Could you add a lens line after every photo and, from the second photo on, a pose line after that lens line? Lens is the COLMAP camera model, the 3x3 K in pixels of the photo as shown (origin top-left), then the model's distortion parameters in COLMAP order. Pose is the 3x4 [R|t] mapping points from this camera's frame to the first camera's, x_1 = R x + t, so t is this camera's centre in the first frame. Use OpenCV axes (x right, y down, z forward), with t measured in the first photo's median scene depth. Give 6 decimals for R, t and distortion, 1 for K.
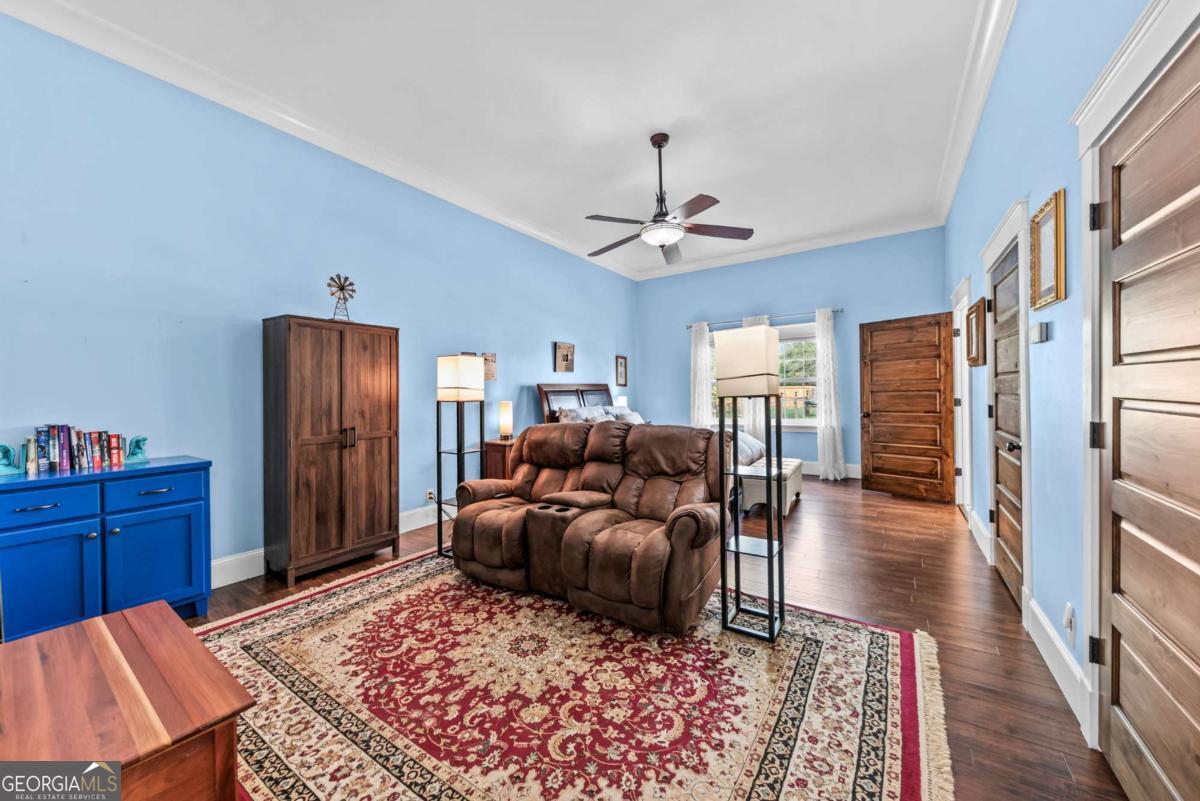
lens RADIAL K [[417.2, 0, 602.5], [0, 417.2, 408.8], [0, 0, 1]] dist [0.000437, 0.000019]
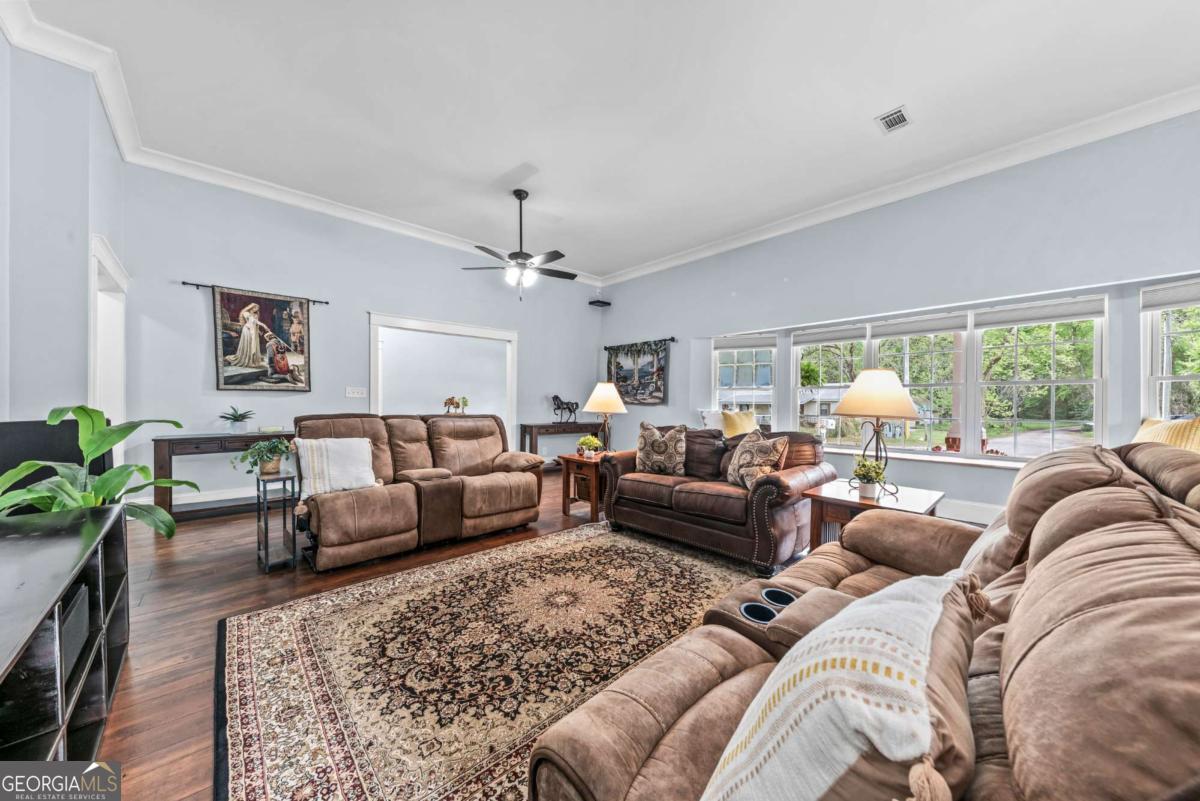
lens RADIAL K [[417.2, 0, 602.5], [0, 417.2, 408.8], [0, 0, 1]] dist [0.000437, 0.000019]
pose [[0.218089, 0.011950, 0.975856, -1.189141], [-0.008954, 0.999907, -0.010244, 0.013846], [-0.975888, -0.006504, 0.218175, 0.556426]]
